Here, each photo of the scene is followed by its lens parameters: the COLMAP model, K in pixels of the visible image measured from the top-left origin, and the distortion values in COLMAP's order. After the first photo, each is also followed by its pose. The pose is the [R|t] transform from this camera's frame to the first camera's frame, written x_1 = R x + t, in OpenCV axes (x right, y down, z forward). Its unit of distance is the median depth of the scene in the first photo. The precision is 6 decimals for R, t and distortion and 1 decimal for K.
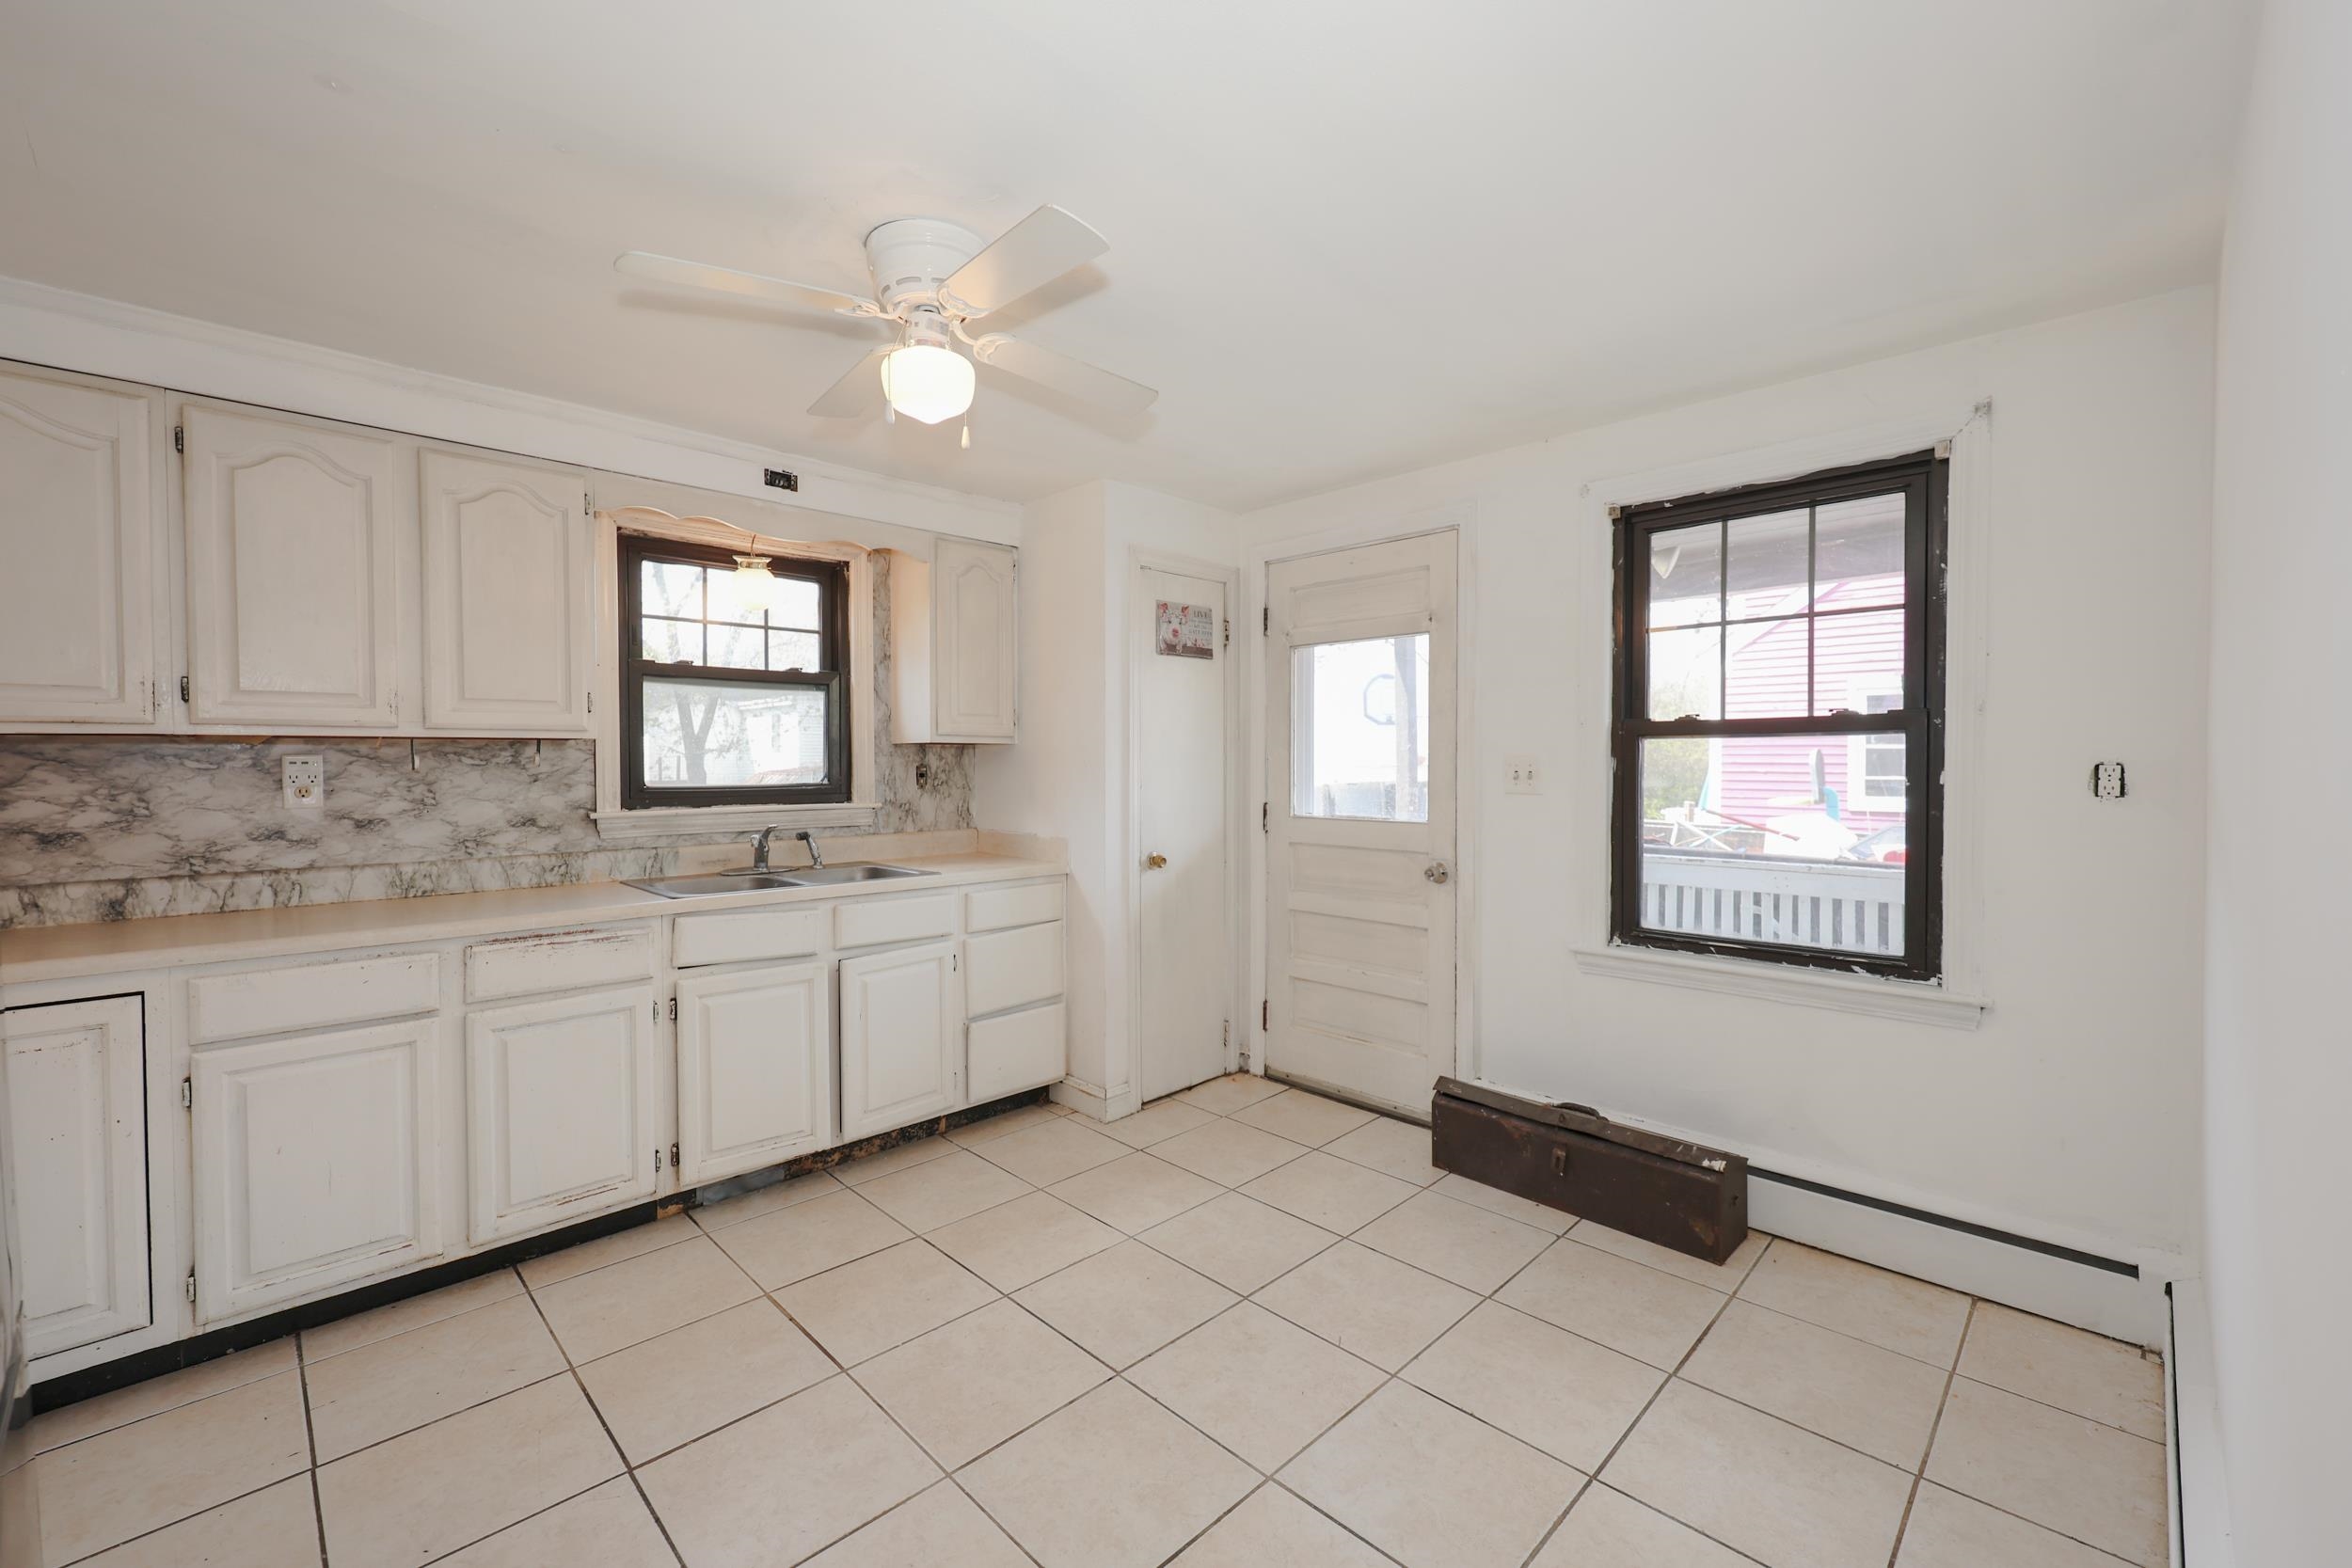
lens RADIAL K [[954.9, 0, 1174.6], [0, 954.9, 778.0], [0, 0, 1]] dist [0.002049, -0.000172]
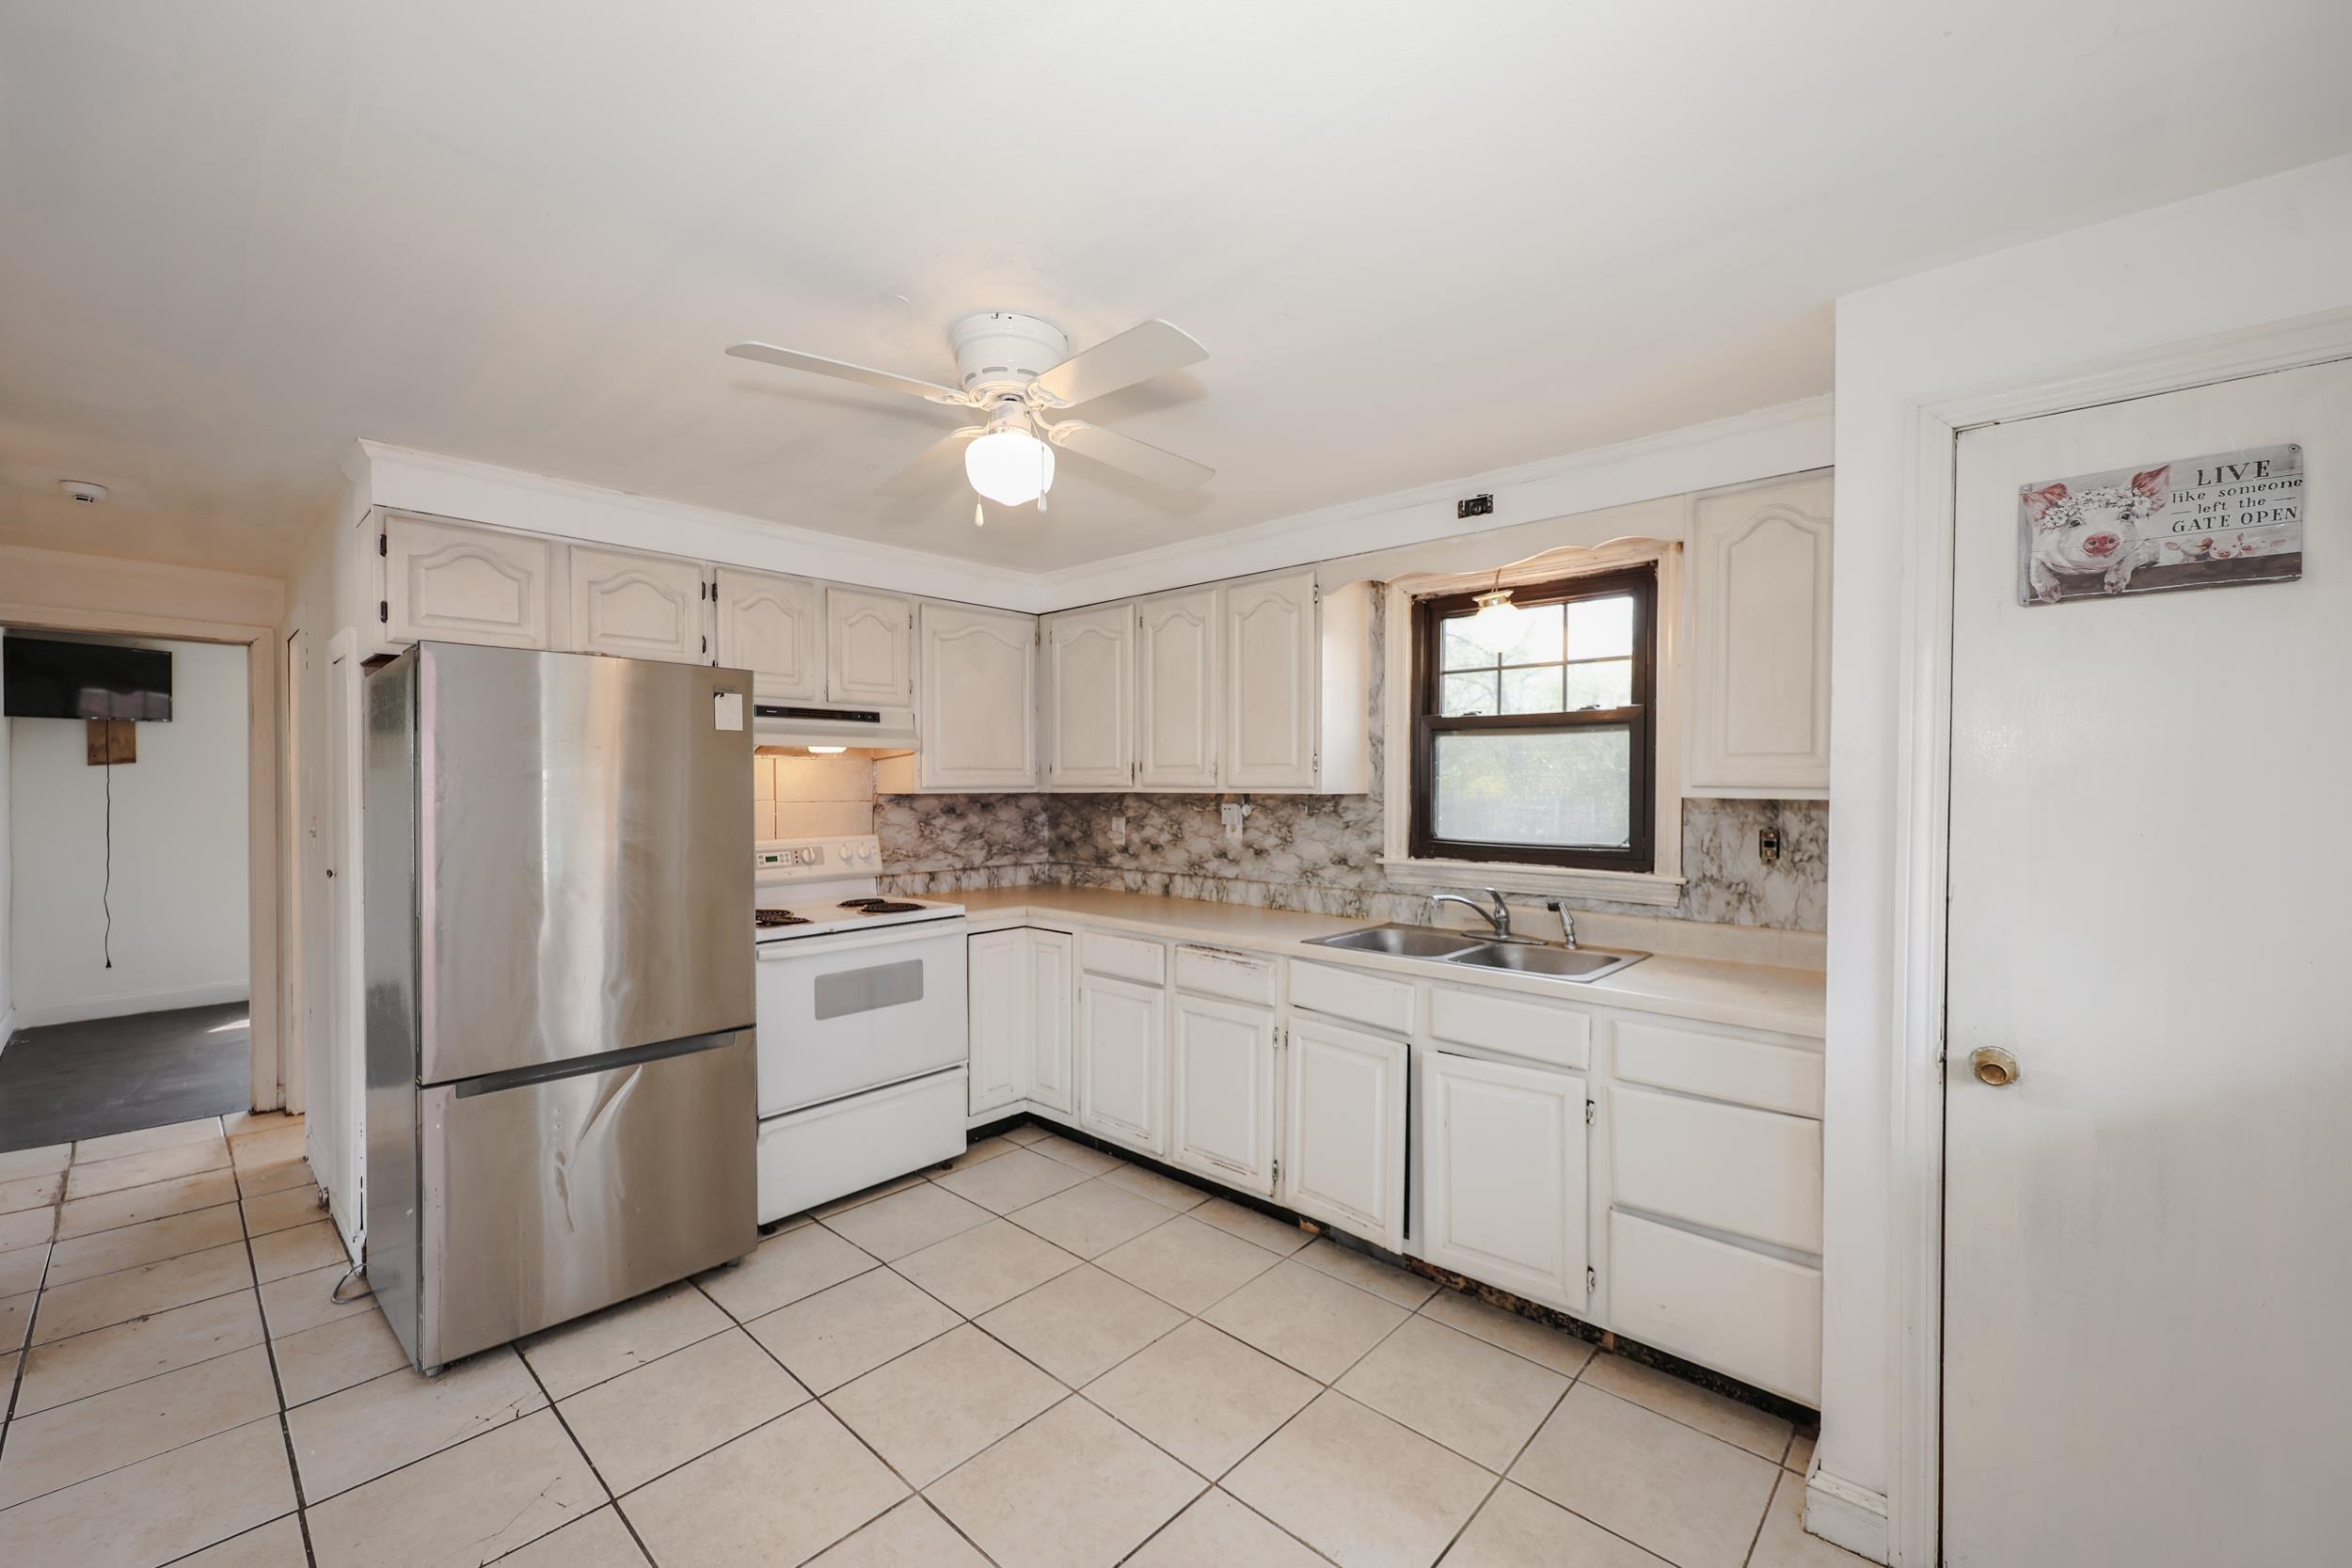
lens RADIAL K [[954.9, 0, 1196.5], [0, 954.9, 792.8], [0, 0, 1]] dist [0.002049, -0.000172]
pose [[0.053160, 0.012375, -0.998509, 0.484455], [-0.024037, 0.999649, 0.011109, -0.046304], [0.998297, 0.023410, 0.053439, 0.707046]]
